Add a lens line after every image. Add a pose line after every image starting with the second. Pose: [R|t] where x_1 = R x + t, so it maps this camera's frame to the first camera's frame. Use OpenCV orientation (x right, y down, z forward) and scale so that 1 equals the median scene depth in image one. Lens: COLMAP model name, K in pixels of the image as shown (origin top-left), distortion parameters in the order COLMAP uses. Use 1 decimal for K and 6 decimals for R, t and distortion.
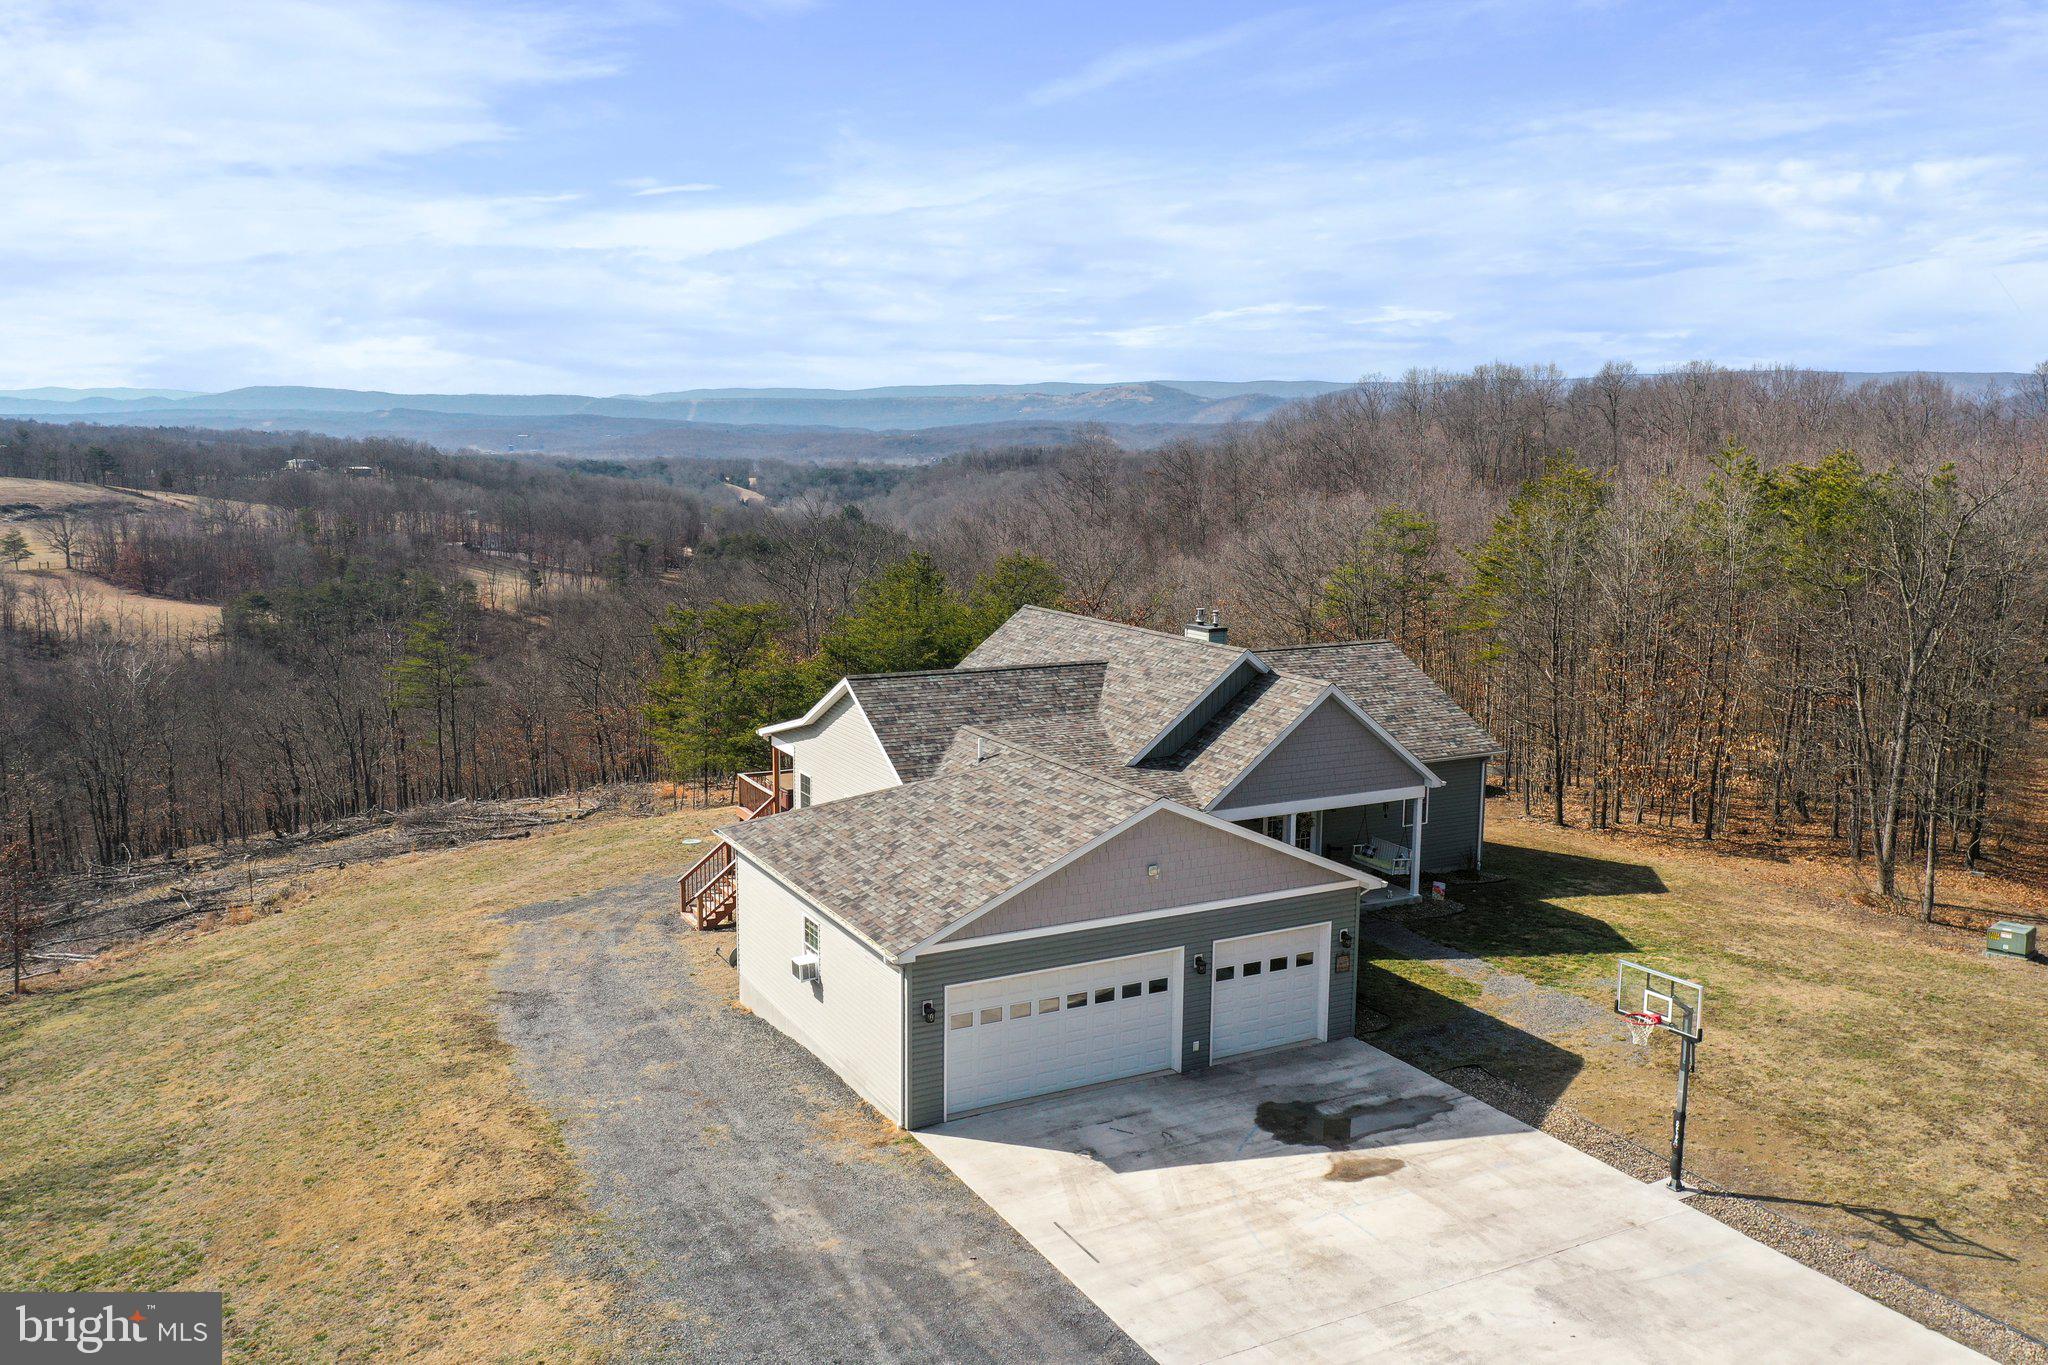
lens RADIAL K [[1597.2, 0, 1022.0], [0, 1597.2, 679.2], [0, 0, 1]] dist [-0.007225, -0.007820]
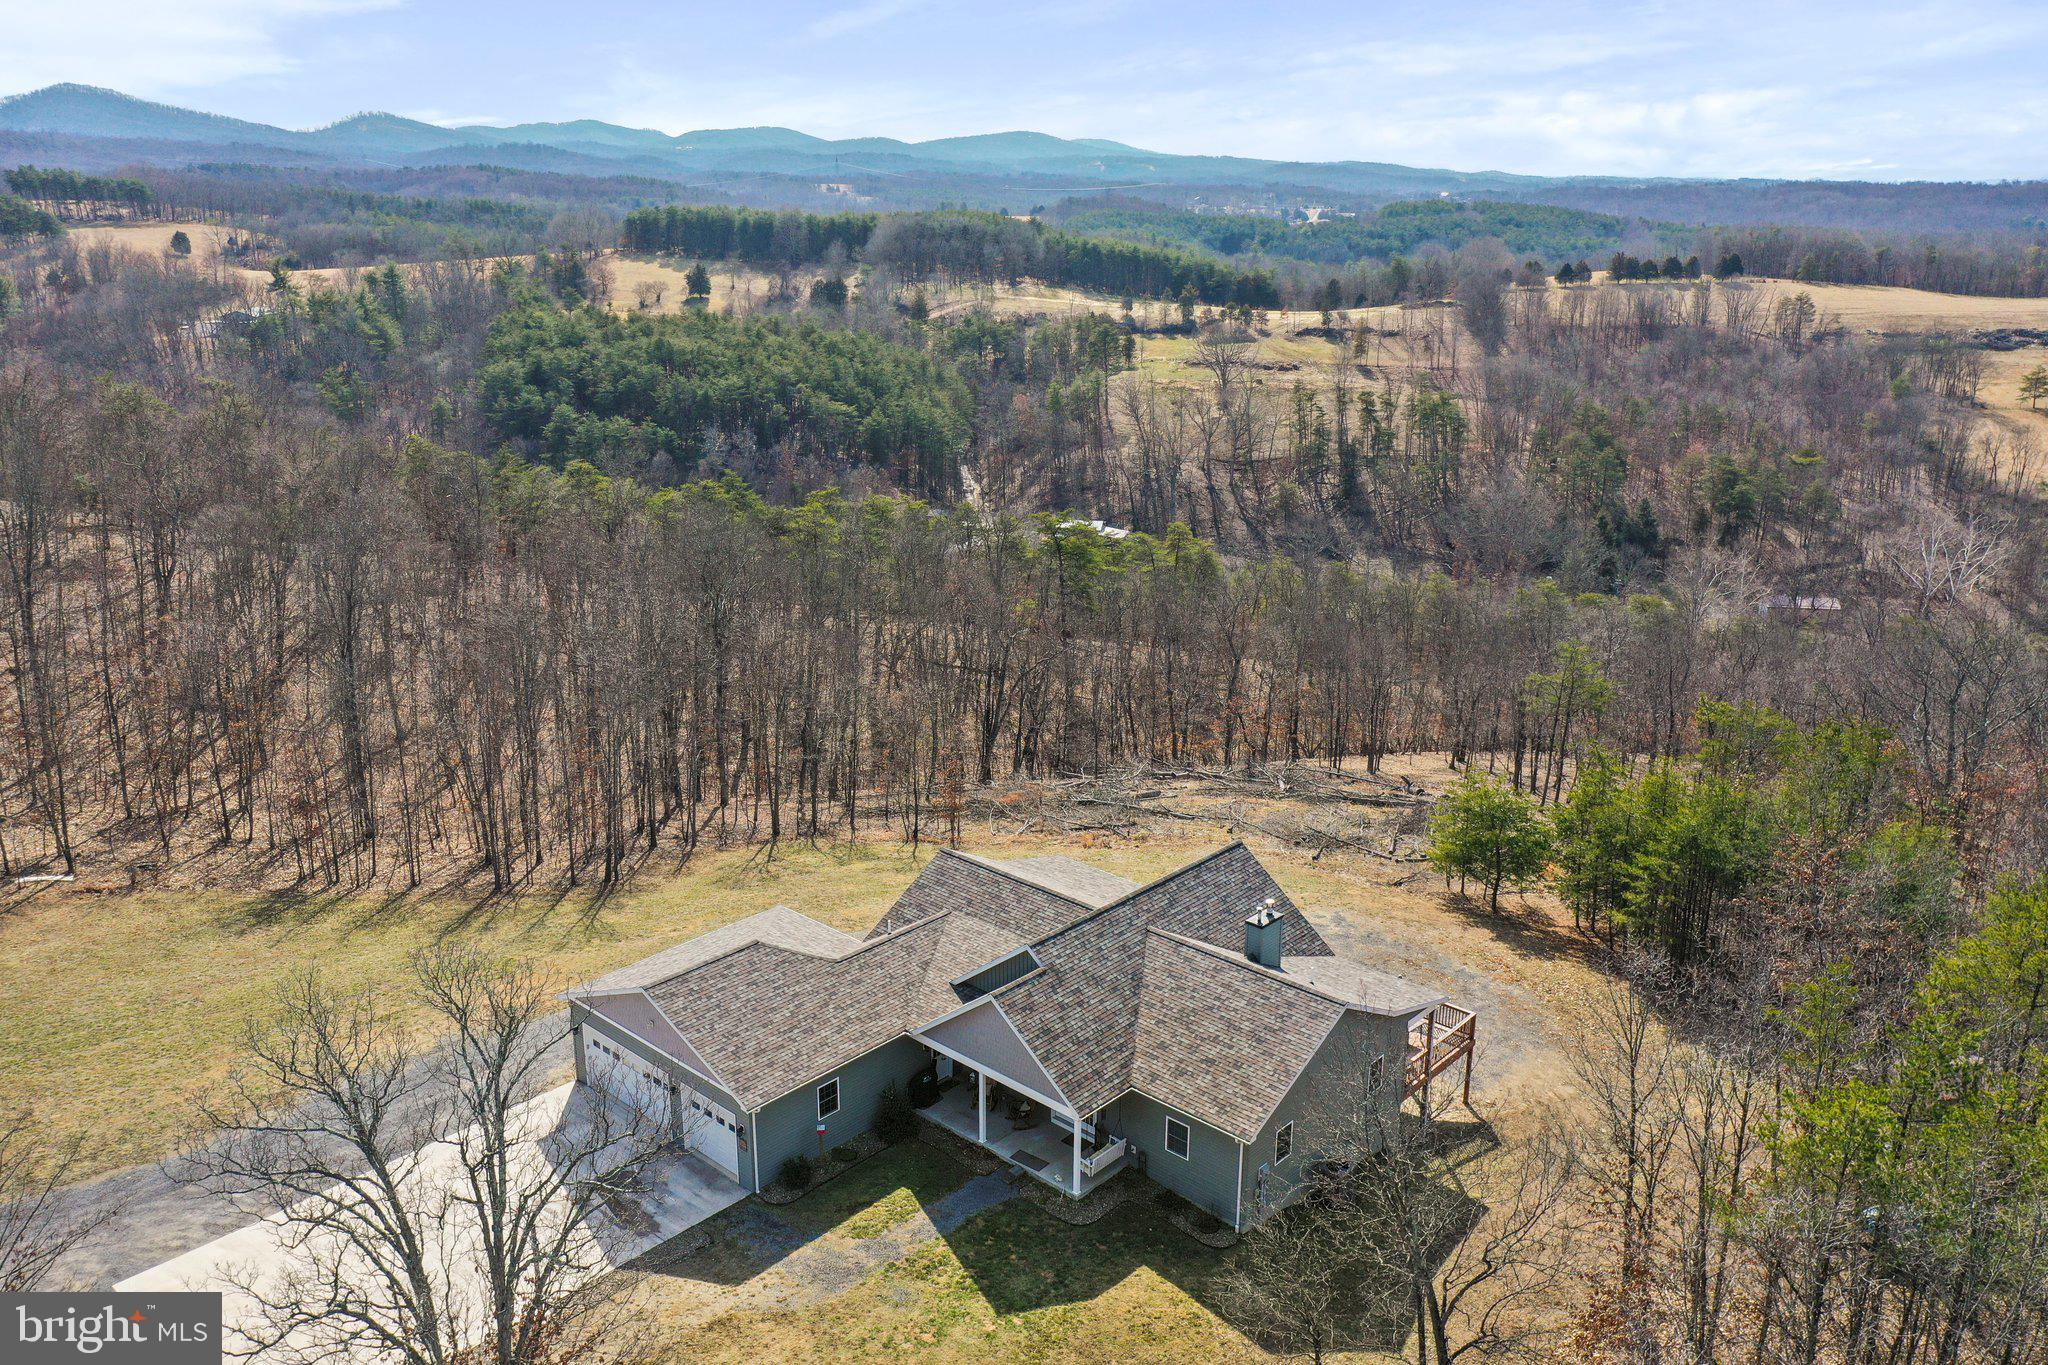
lens RADIAL K [[1597.2, 0, 1022.0], [0, 1597.2, 679.2], [0, 0, 1]] dist [-0.007225, -0.007820]
pose [[0.334271, 0.270162, -0.902926, 1.608477], [-0.143473, 0.961456, 0.234559, -0.677398], [0.931493, 0.051139, 0.360148, 0.682202]]
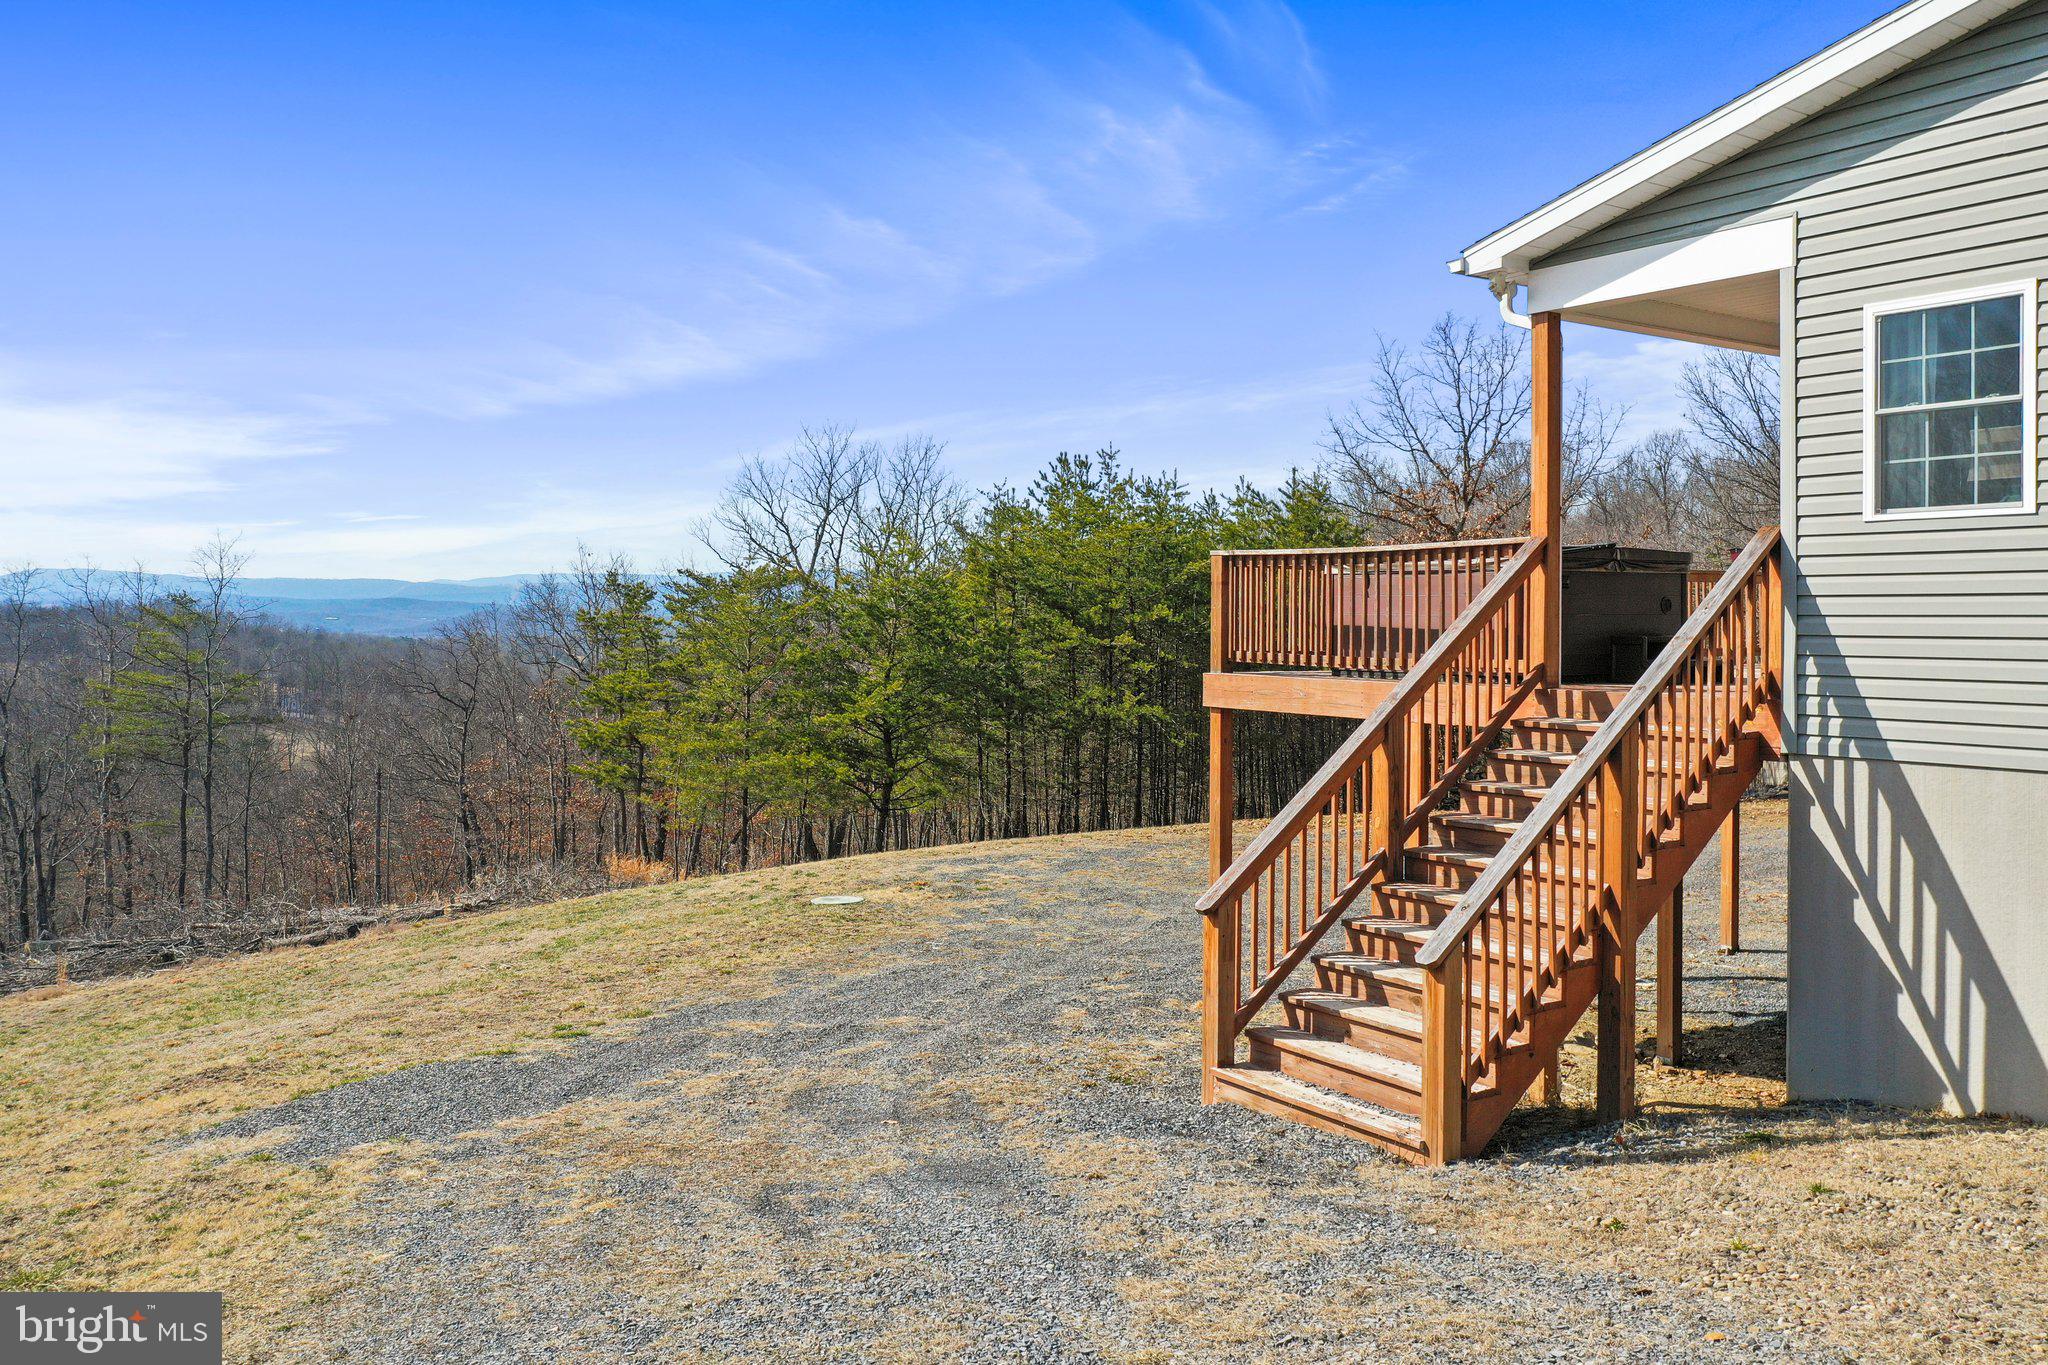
lens RADIAL K [[1648.0, 0, 1024.0], [0, 1648.0, 682.5], [0, 0, 1]] dist [0.027248, 0.000061]
pose [[0.995325, -0.006605, 0.096357, -0.381372], [0.016894, 0.994184, -0.106358, 0.177921], [-0.095094, 0.107489, 0.989648, 1.179511]]
